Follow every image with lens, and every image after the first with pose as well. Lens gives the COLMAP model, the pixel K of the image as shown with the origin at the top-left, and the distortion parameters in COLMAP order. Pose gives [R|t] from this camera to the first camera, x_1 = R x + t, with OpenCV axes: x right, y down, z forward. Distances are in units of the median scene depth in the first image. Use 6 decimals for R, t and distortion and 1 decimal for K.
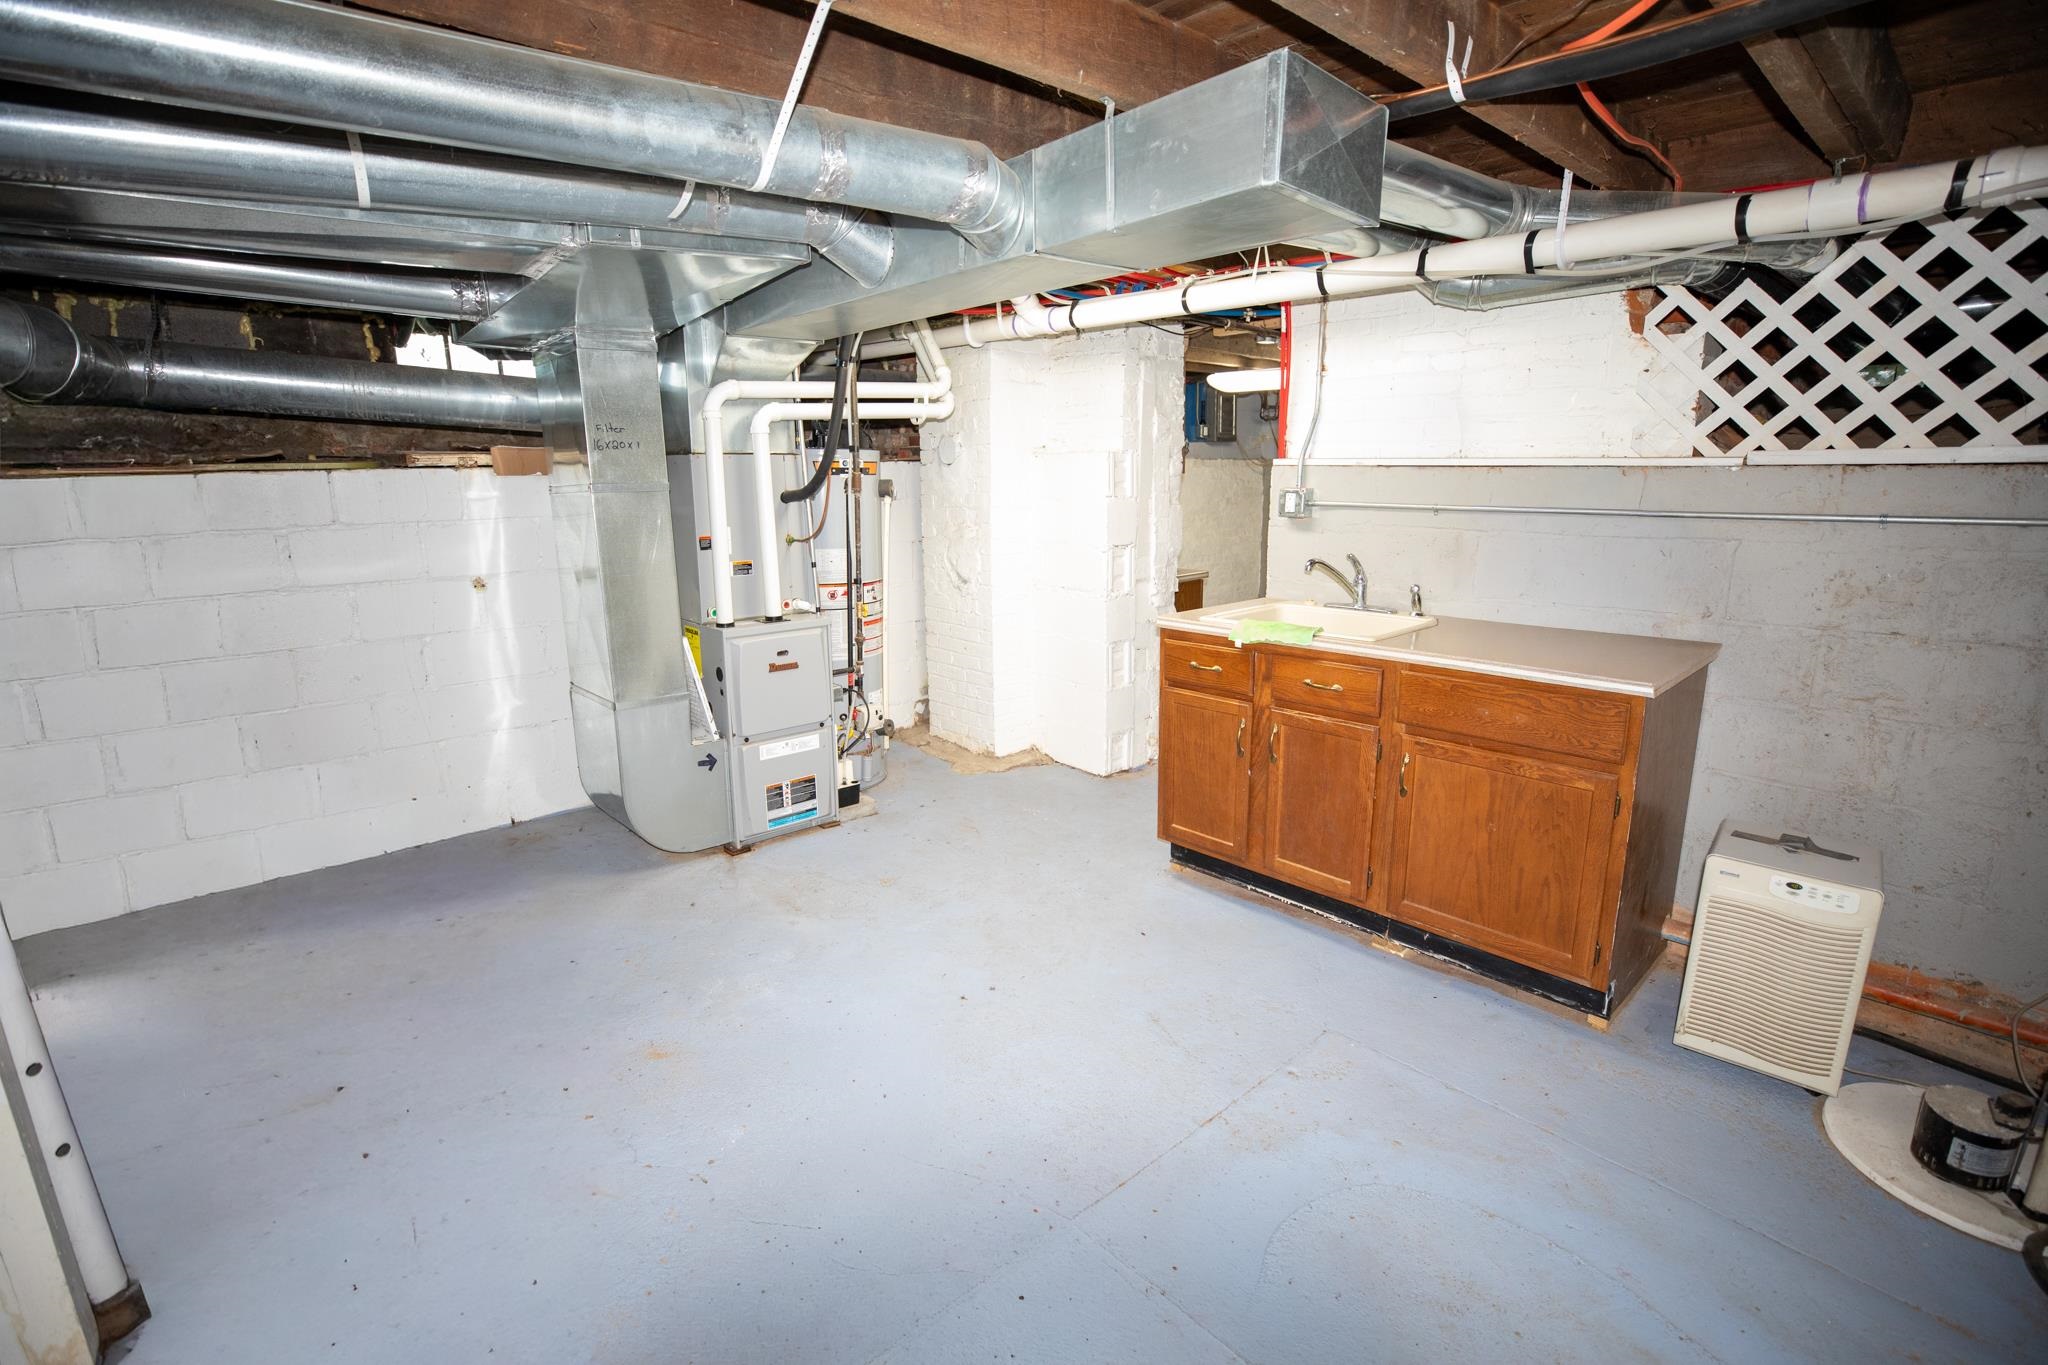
lens RADIAL K [[939.7, 0, 1038.3], [0, 939.7, 692.4], [0, 0, 1]] dist [-0.024348, 0.000551]
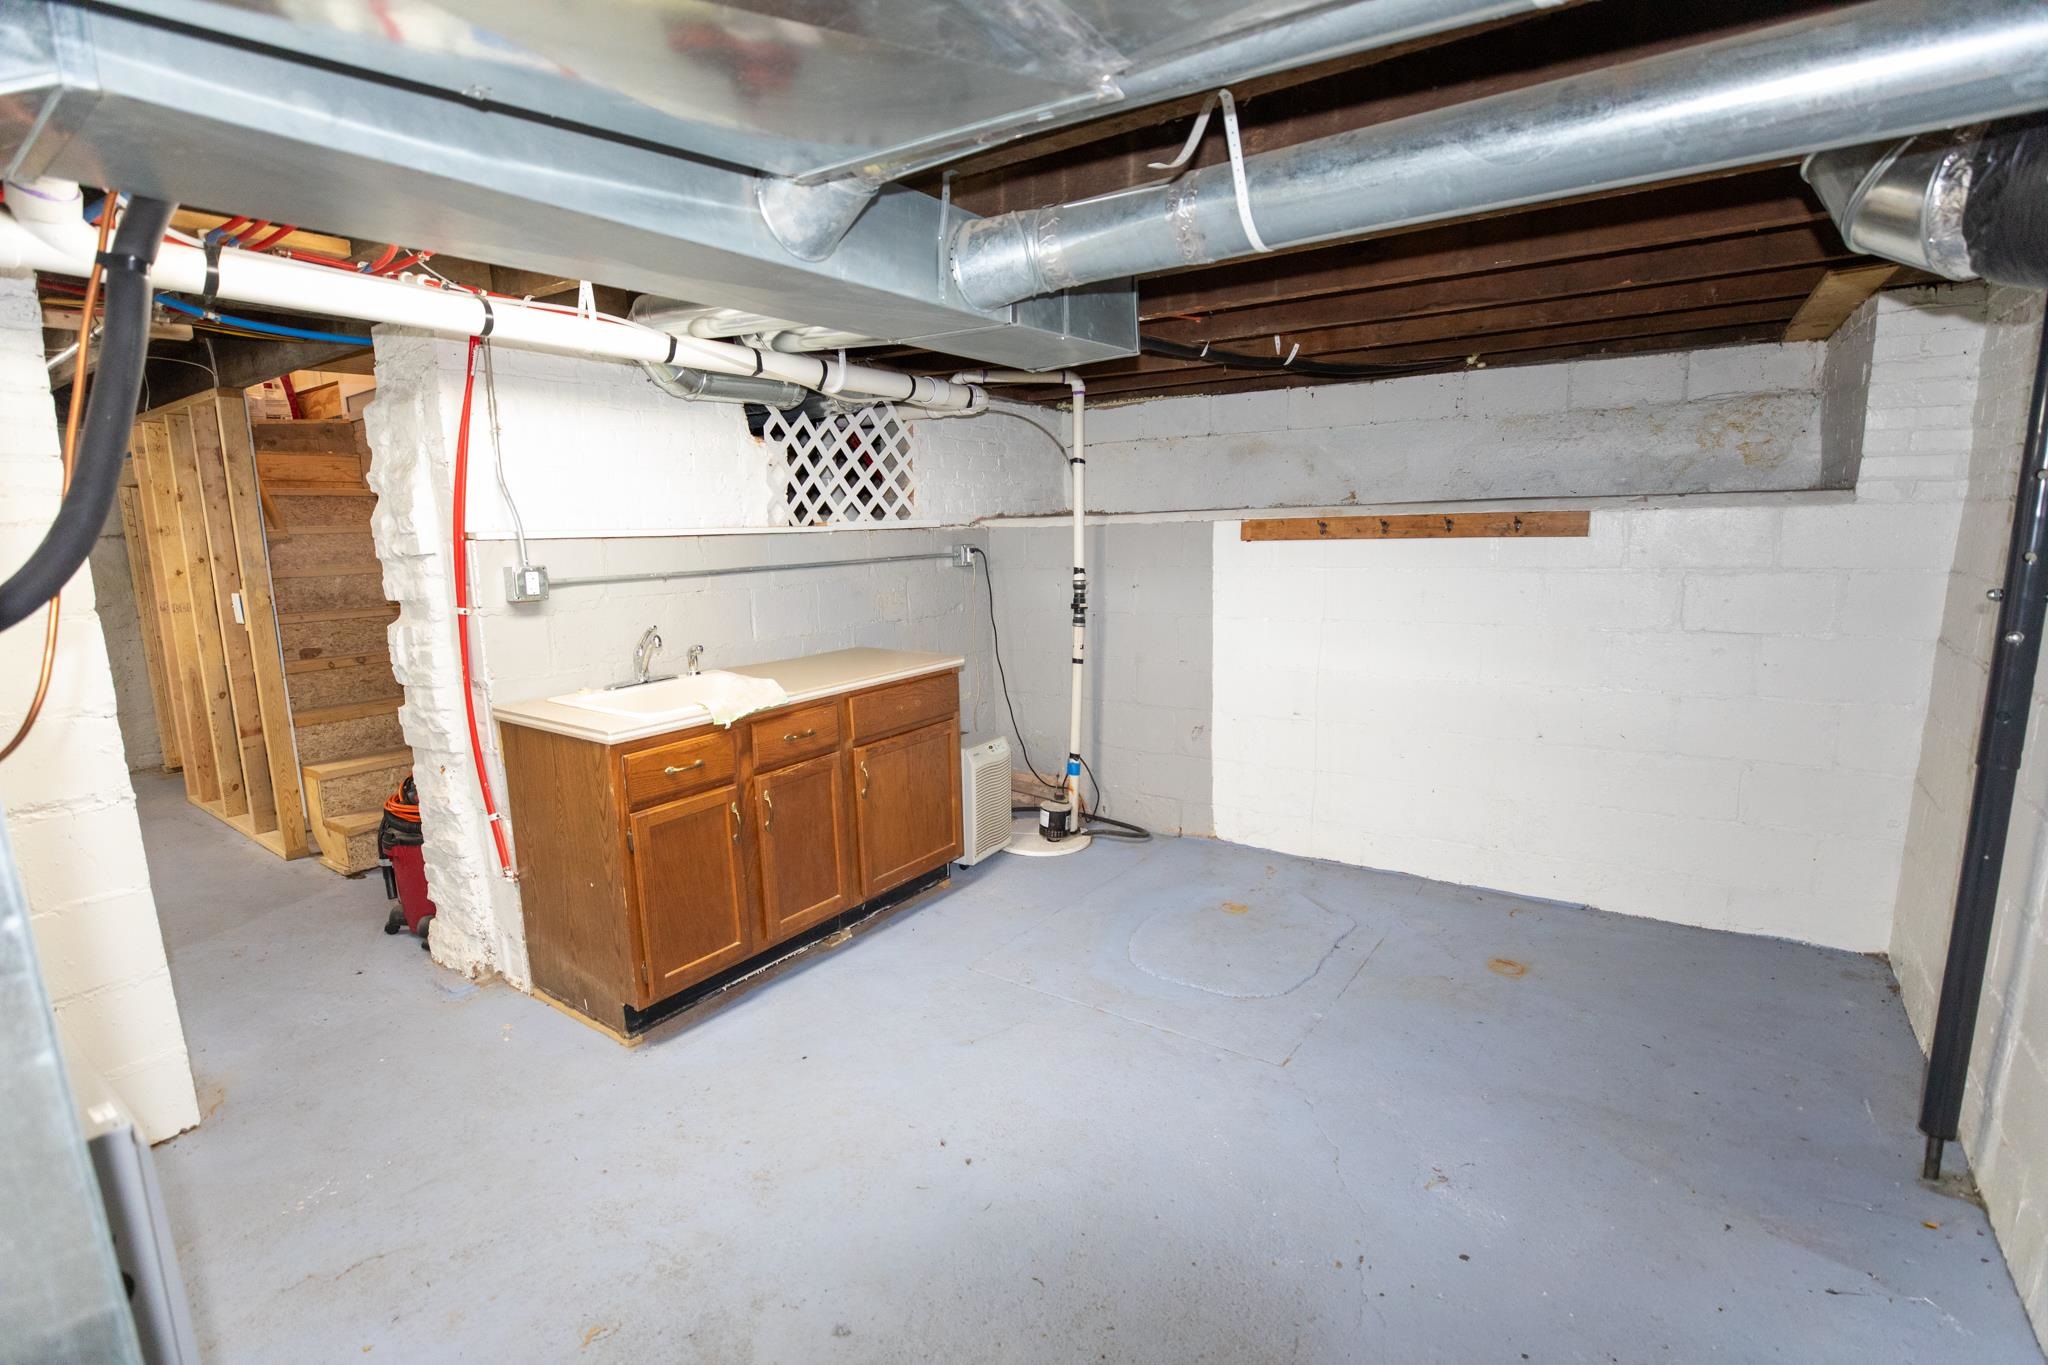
lens RADIAL K [[939.7, 0, 1034.8], [0, 939.7, 674.5], [0, 0, 1]] dist [-0.024348, 0.000551]
pose [[-0.219510, -0.150003, 0.964010, -0.834481], [0.236986, 0.950316, 0.201835, -0.242429], [-0.946390, 0.272761, -0.173055, 0.967998]]
